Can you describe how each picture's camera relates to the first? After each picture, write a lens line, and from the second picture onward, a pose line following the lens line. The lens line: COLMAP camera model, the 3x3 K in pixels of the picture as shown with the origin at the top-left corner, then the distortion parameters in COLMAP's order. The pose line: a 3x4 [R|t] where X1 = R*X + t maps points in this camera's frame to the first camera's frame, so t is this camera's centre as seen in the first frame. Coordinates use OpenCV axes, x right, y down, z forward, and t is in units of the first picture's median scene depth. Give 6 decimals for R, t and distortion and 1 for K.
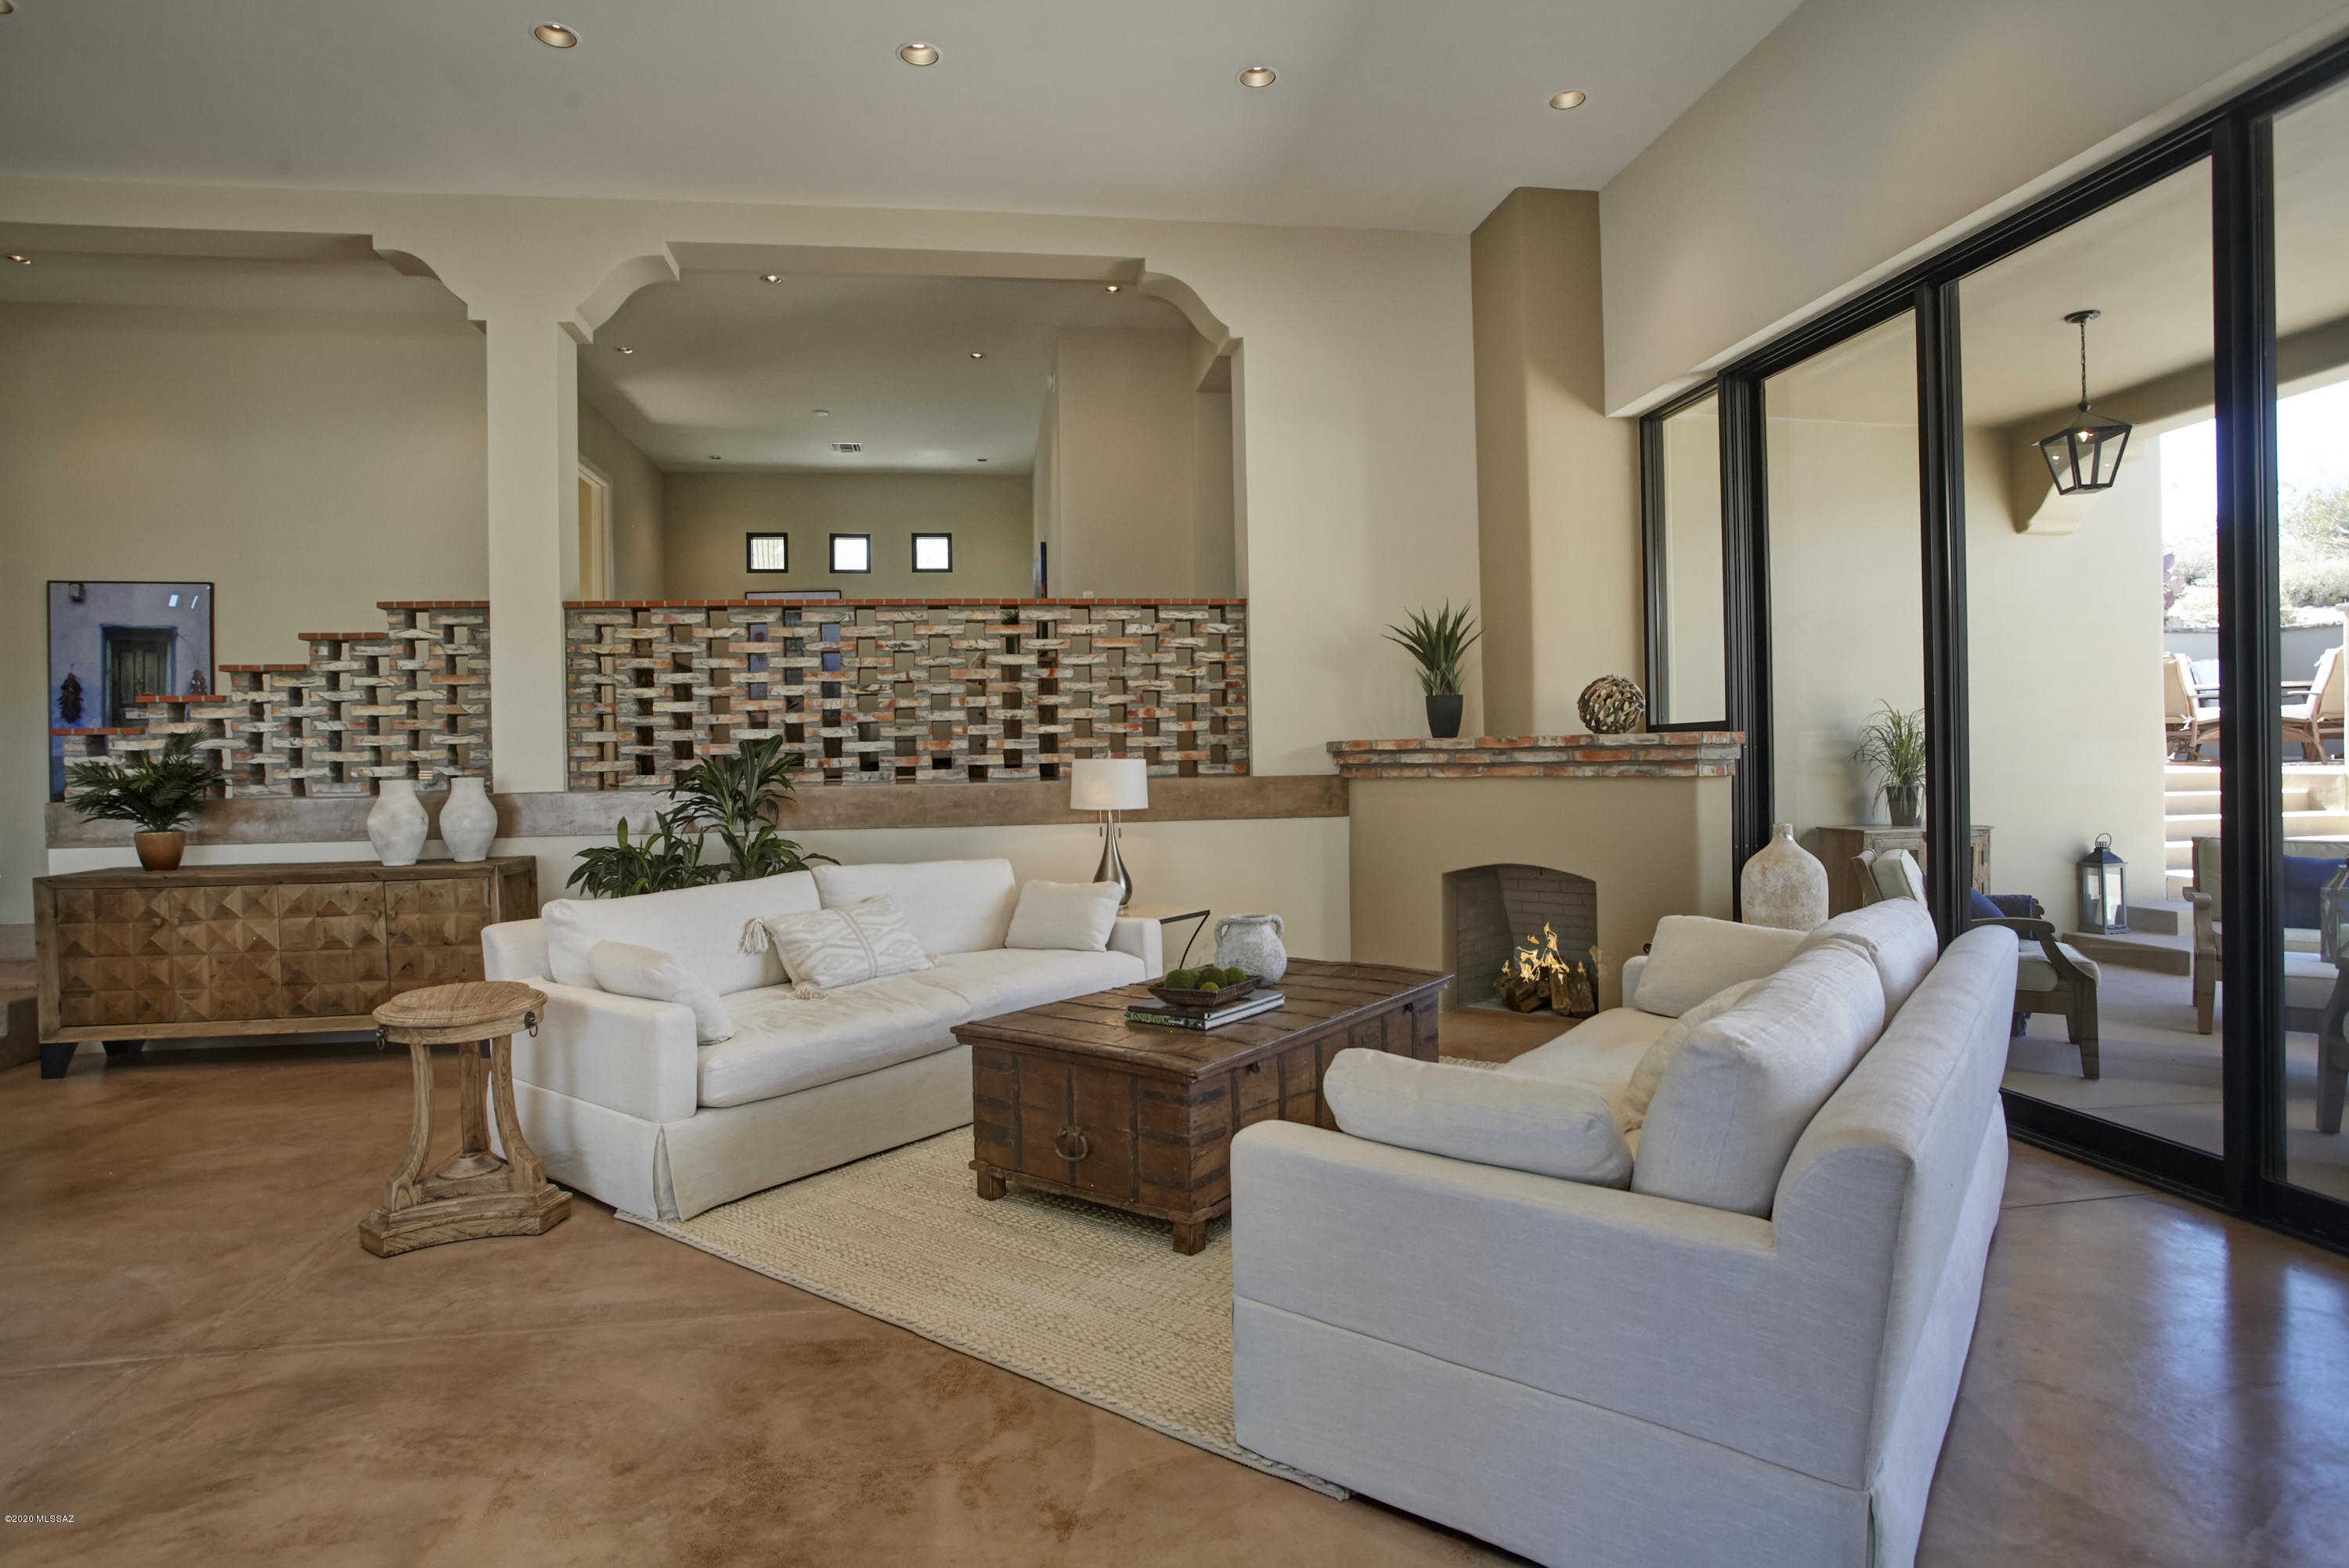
lens RADIAL K [[1228.8, 0, 1171.0], [0, 1228.8, 767.2], [0, 0, 1]] dist [-0.024077, 0.000748]
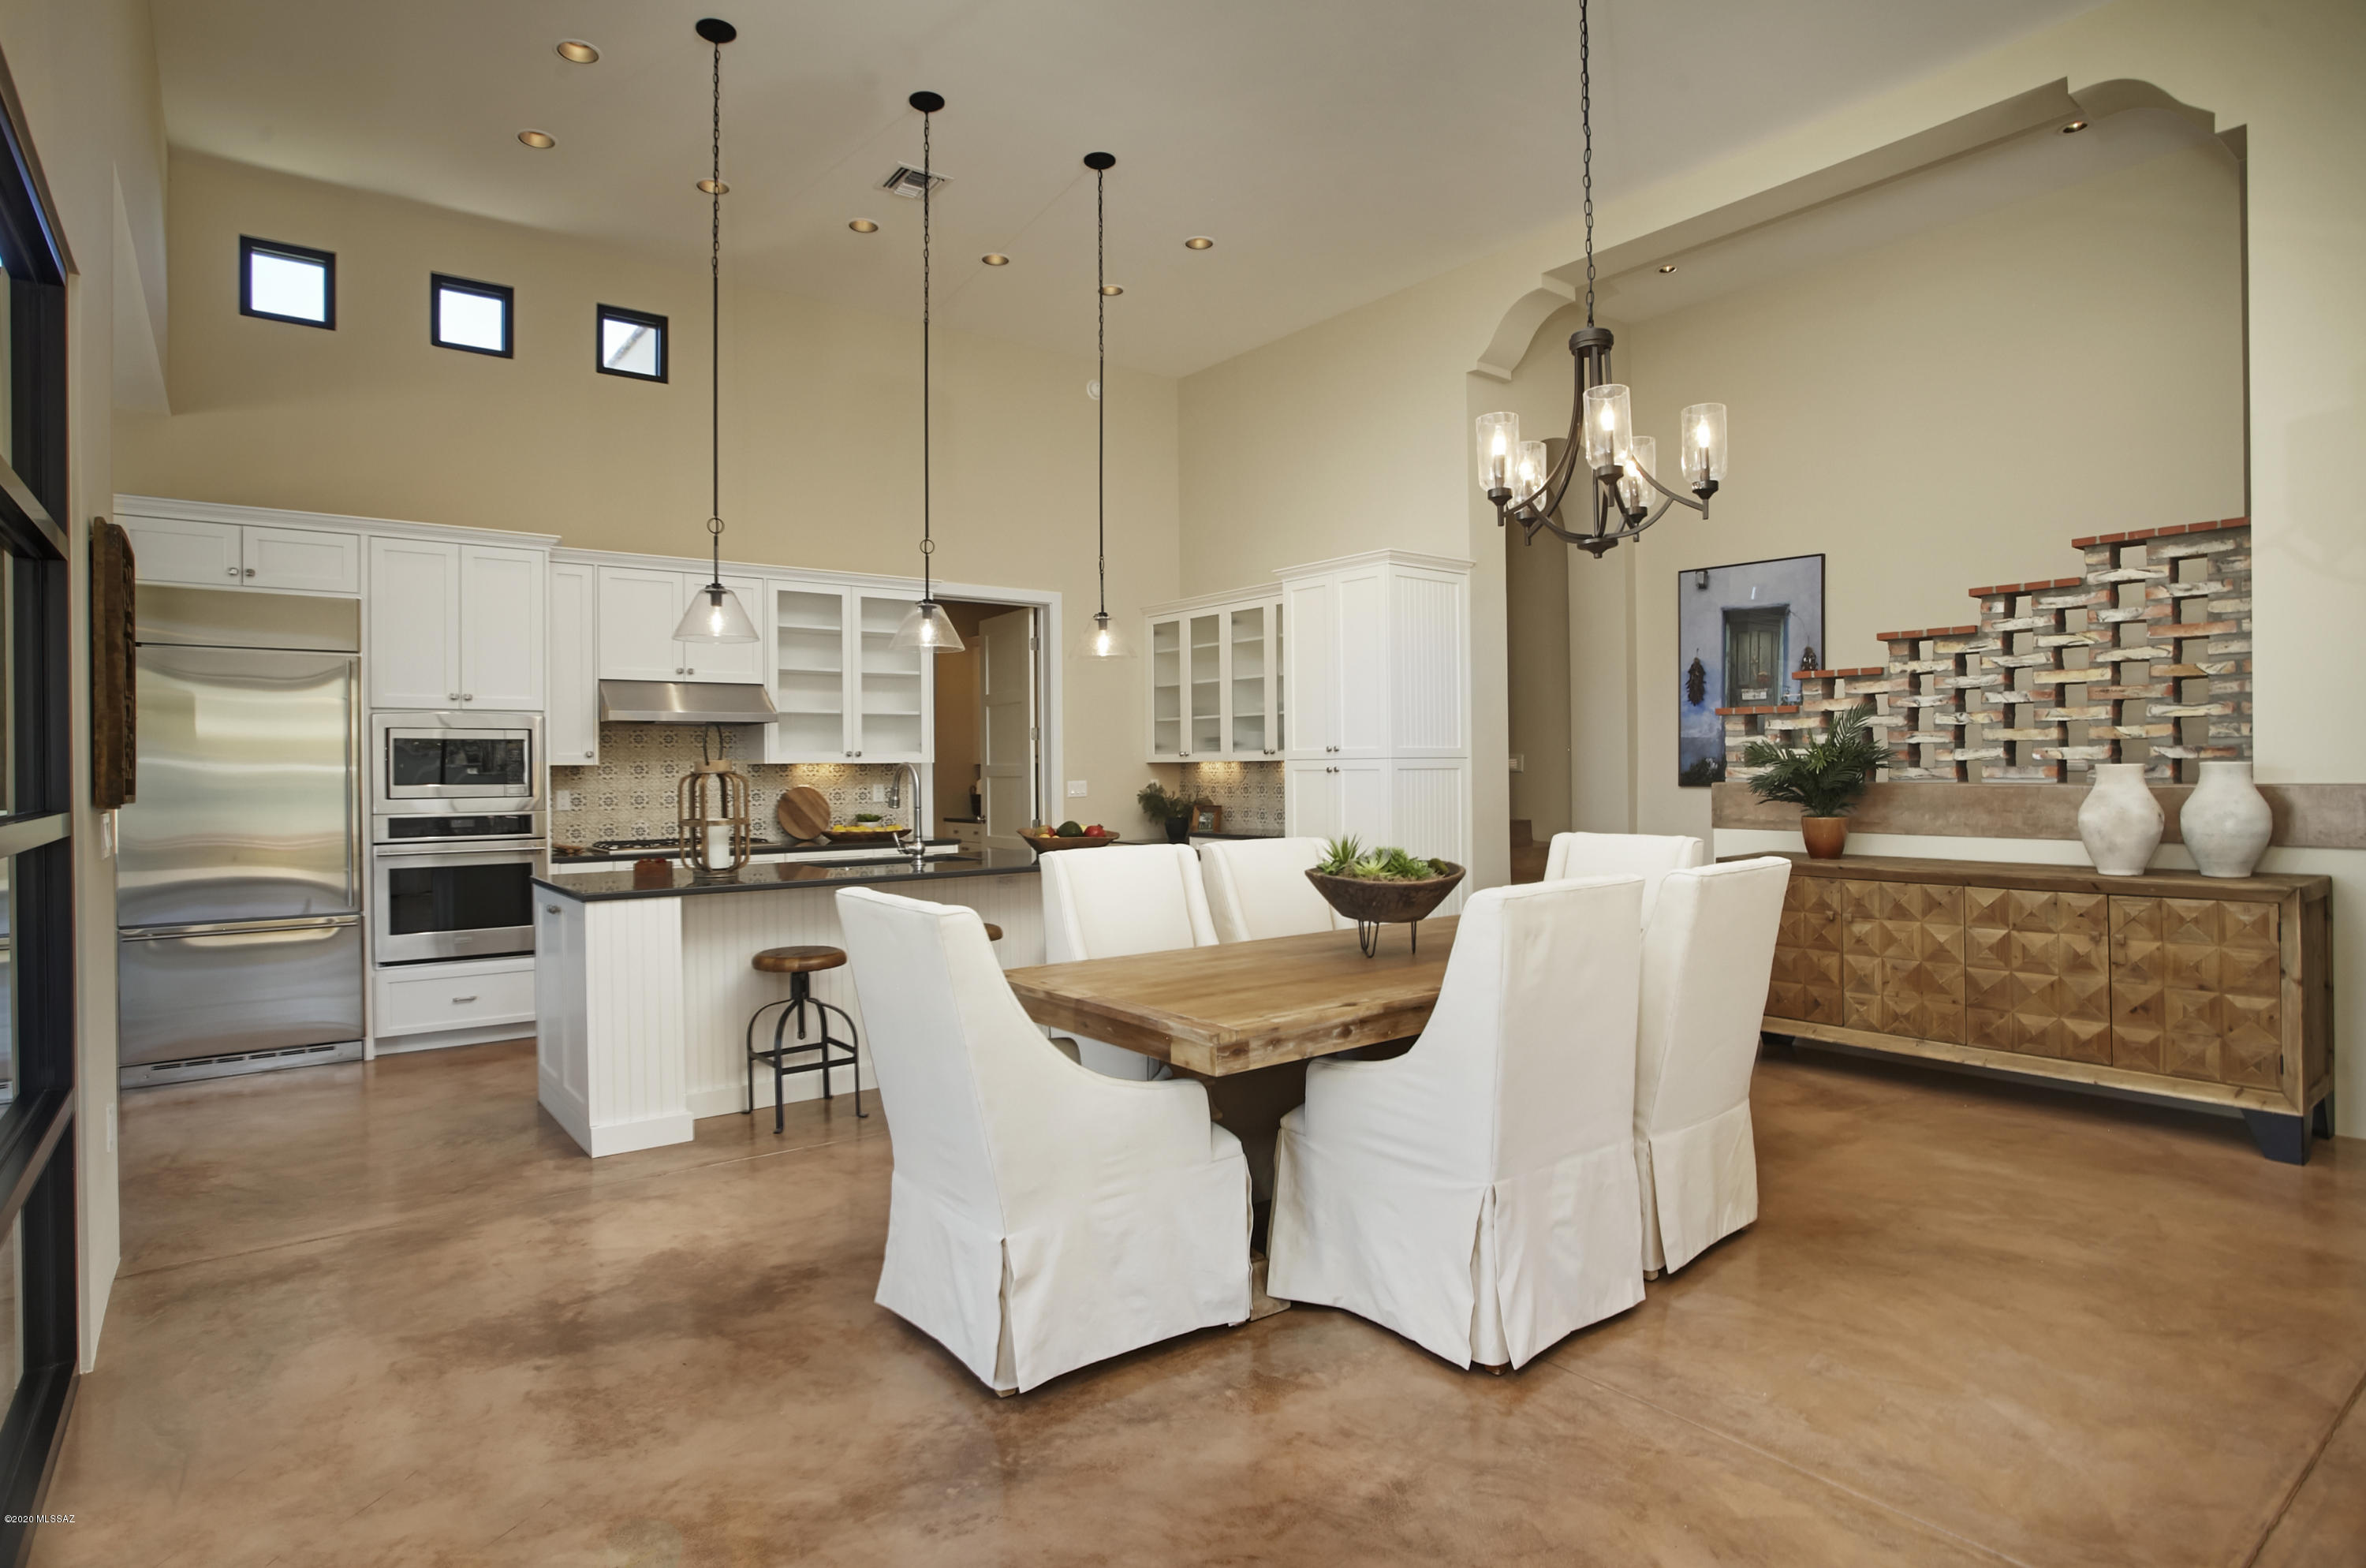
lens RADIAL K [[1269.8, 0, 1149.7], [0, 1269.8, 772.2], [0, 0, 1]] dist [-0.023721, 0.002236]
pose [[0.477461, 0.017449, -0.878480, -0.217086], [-0.003025, 0.999830, 0.018215, 0.003225], [0.878648, -0.006040, 0.477433, 0.076463]]
